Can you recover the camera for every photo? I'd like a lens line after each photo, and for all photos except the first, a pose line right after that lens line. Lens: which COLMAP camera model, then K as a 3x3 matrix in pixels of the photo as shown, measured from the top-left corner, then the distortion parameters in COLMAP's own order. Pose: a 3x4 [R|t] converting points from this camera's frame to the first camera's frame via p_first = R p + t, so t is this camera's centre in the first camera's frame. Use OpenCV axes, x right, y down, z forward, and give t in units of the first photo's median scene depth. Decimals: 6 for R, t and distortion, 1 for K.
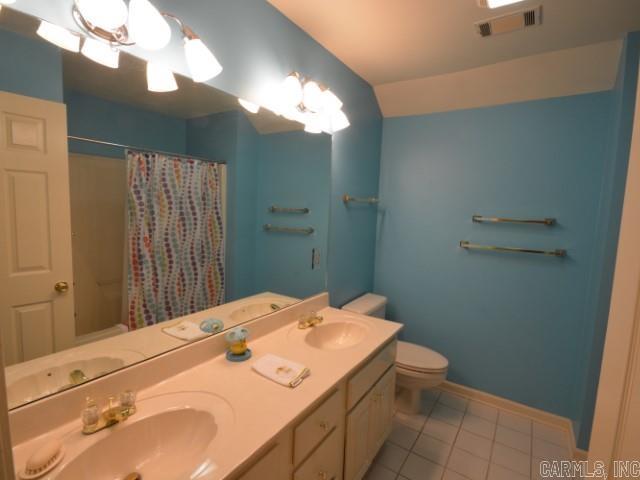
lens RADIAL K [[277.2, 0, 320.0], [0, 277.2, 240.0], [0, 0, 1]] dist [0.009085, -0.000006]
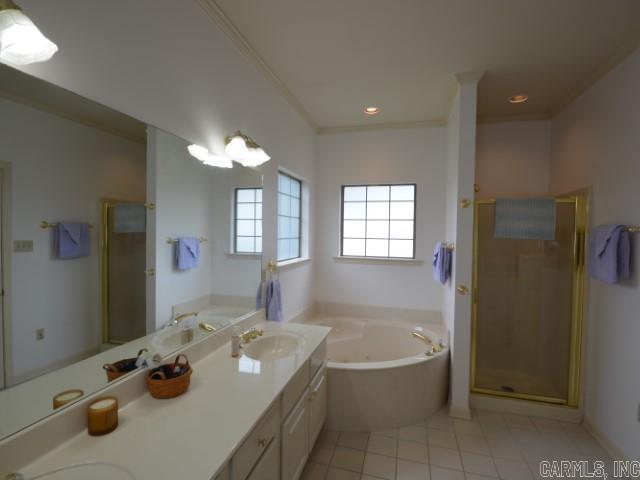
lens RADIAL K [[321.0, 0, 320.7], [0, 321.0, 238.4], [0, 0, 1]] dist [0.000631, -0.000744]
pose [[0.926811, -0.041865, 0.373188, -0.206604], [0.074334, 0.994555, -0.073039, 0.021449], [-0.368098, 0.095434, 0.924876, -0.274757]]
